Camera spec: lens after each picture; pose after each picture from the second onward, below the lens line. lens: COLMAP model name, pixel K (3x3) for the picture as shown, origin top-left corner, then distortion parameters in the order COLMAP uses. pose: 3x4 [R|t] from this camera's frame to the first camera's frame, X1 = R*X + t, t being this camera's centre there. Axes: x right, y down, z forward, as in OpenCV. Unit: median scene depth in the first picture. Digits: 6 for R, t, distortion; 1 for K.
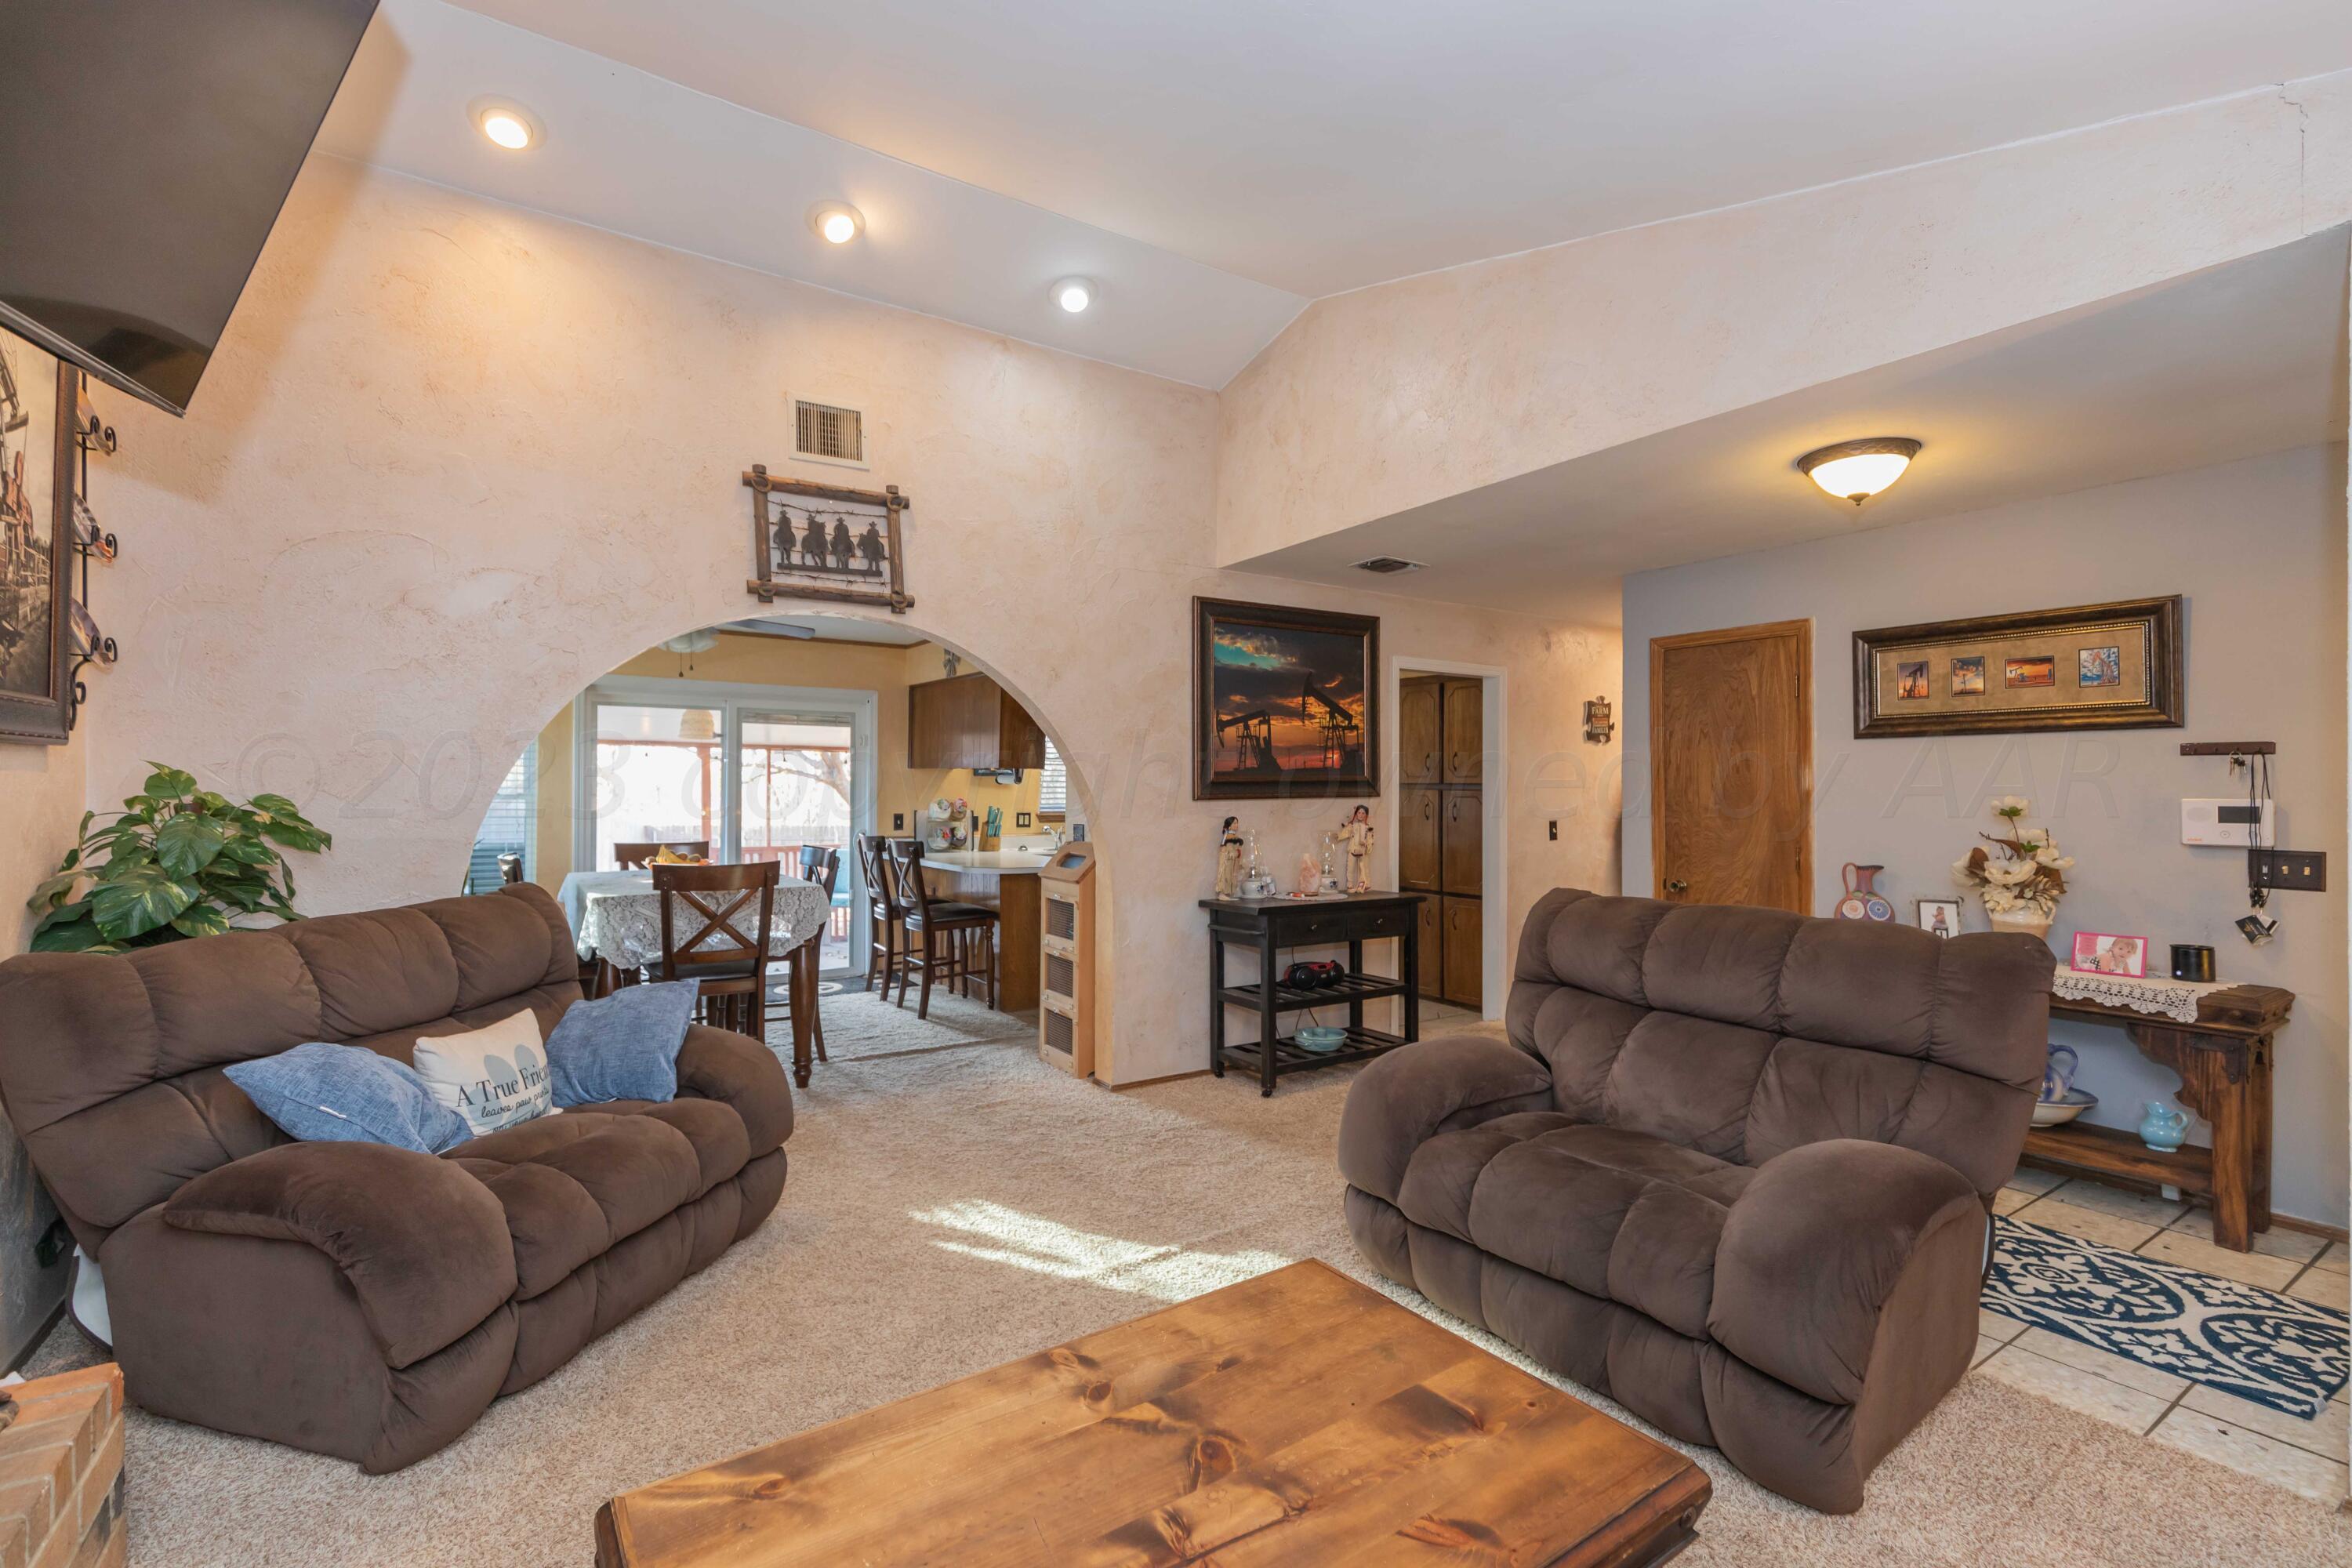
lens RADIAL K [[1058.7, 0, 1160.6], [0, 1058.7, 784.1], [0, 0, 1]] dist [0.001052, 0.000136]
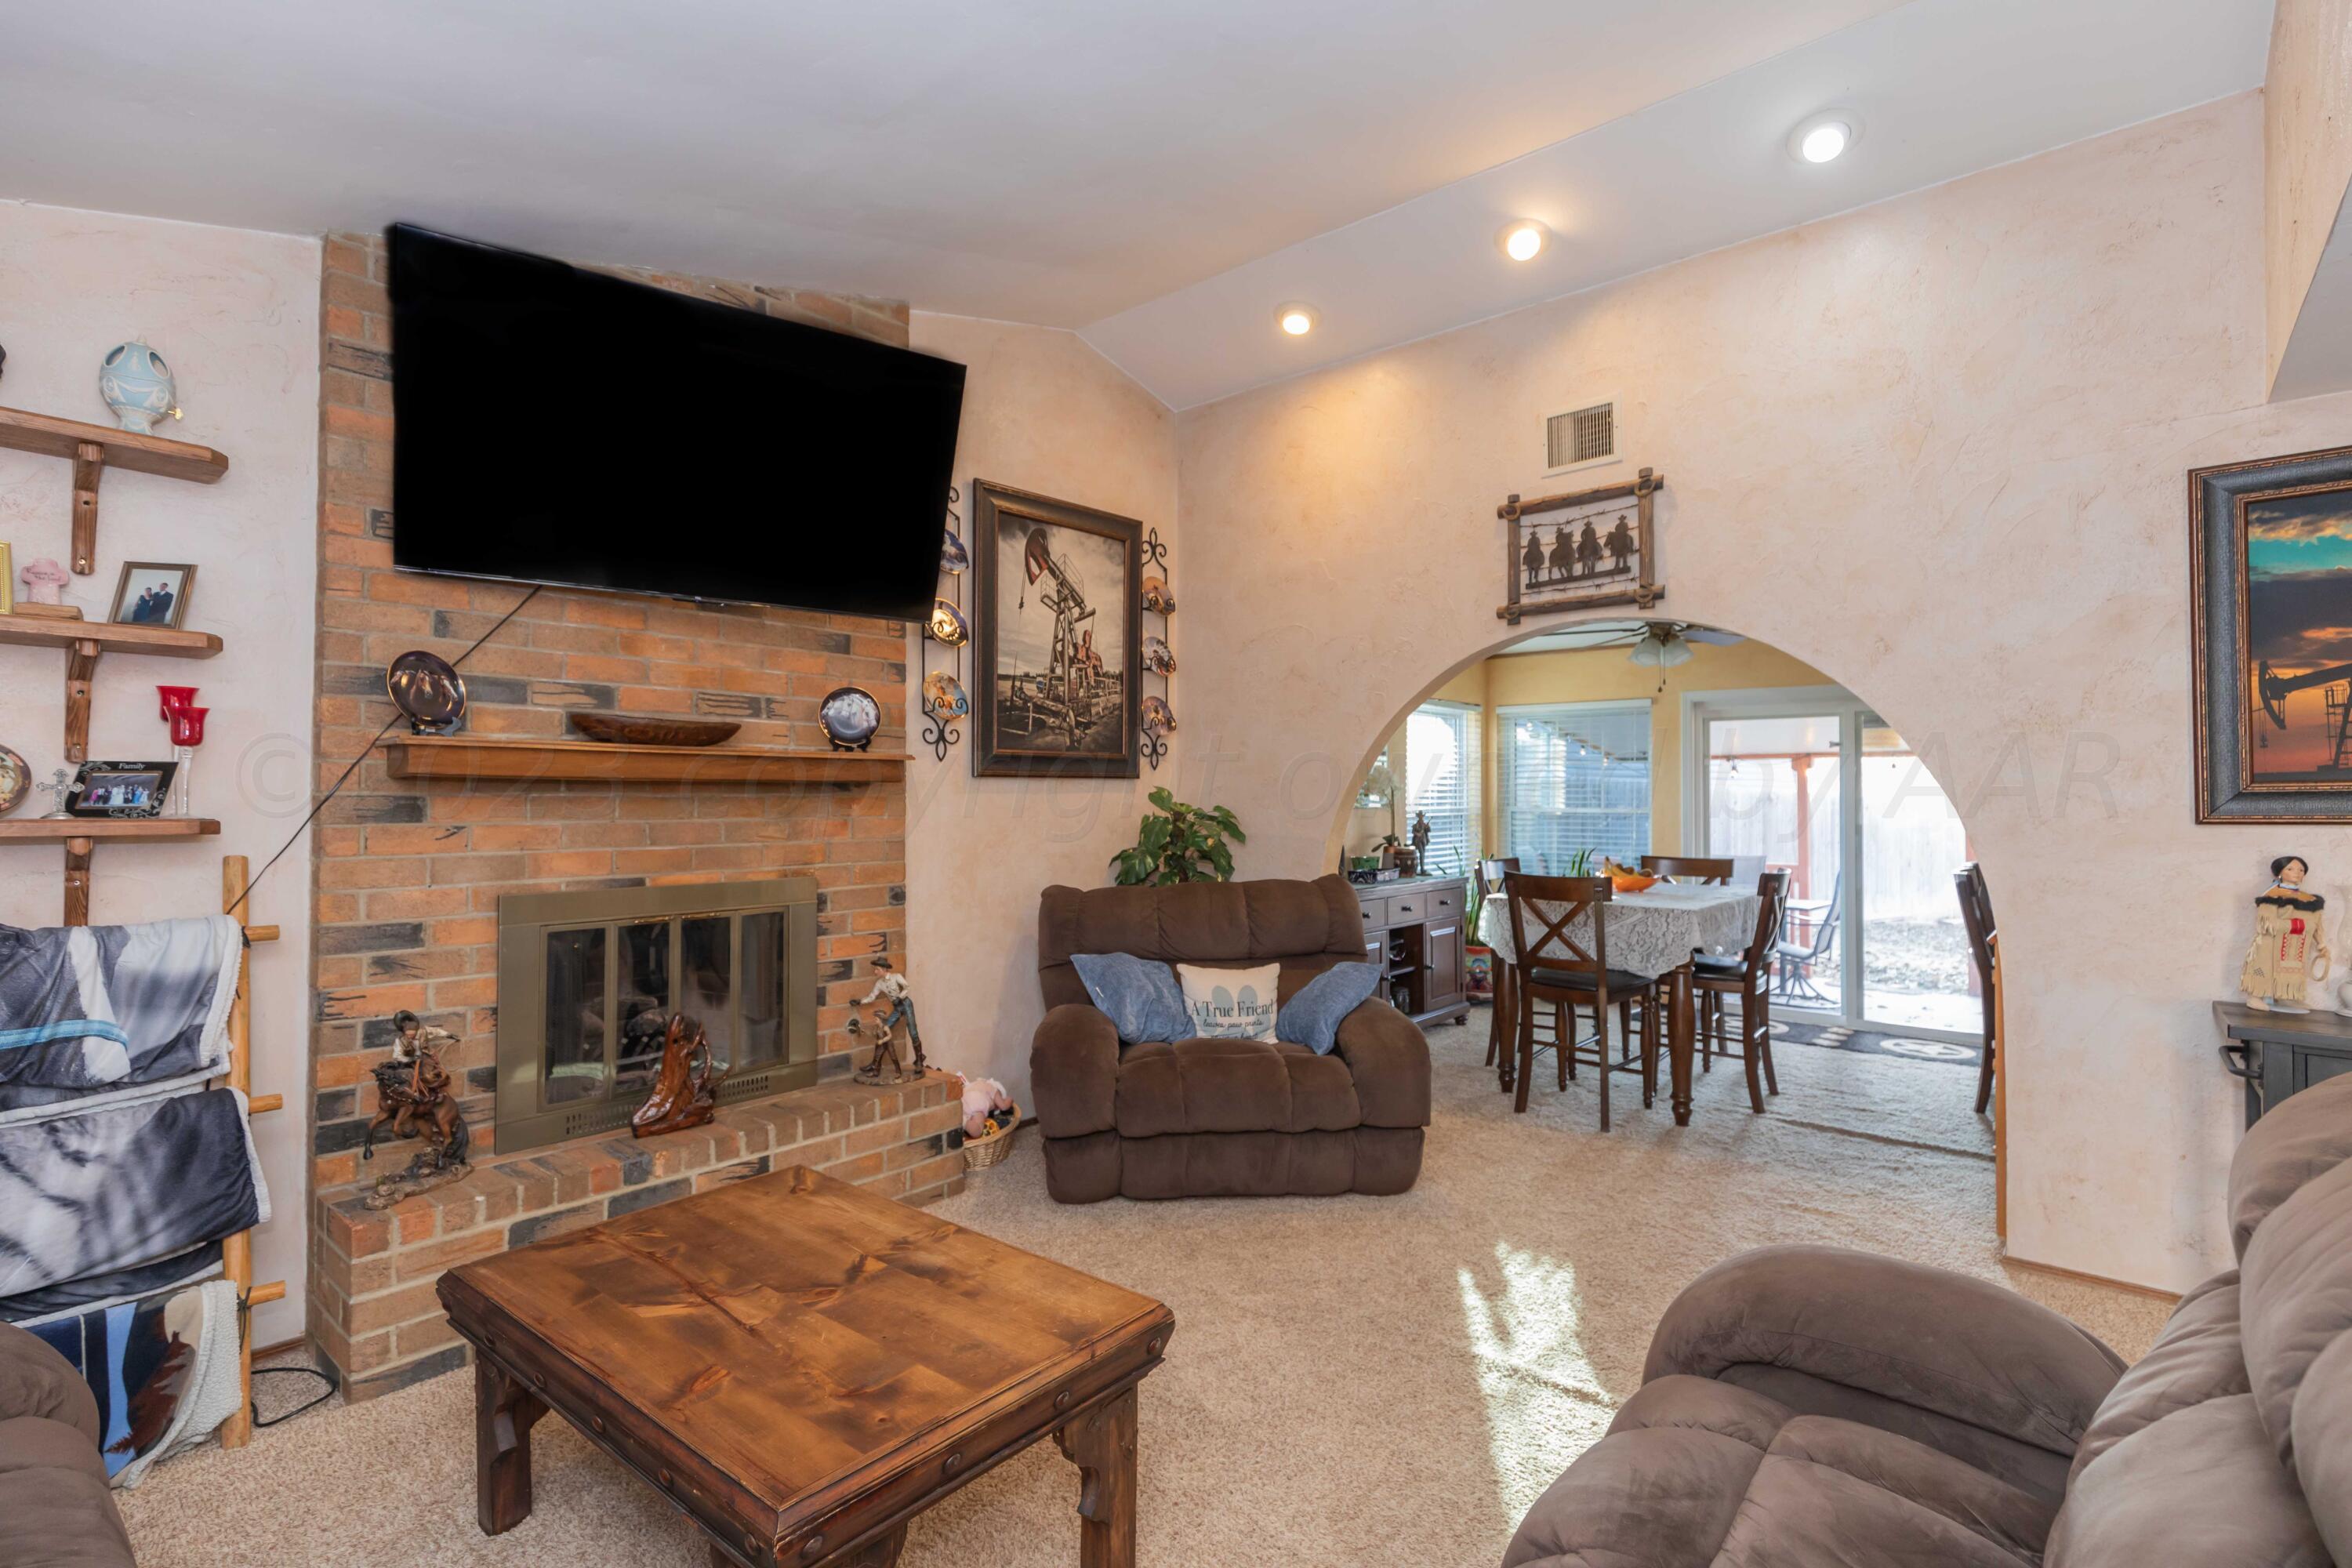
lens RADIAL K [[1058.7, 0, 1164.2], [0, 1058.7, 785.6], [0, 0, 1]] dist [0.001052, 0.000136]
pose [[0.280762, -0.015361, -0.959655, 0.523685], [0.001049, 0.999876, -0.015698, 0.003462], [0.959777, 0.003401, 0.280743, 0.370076]]
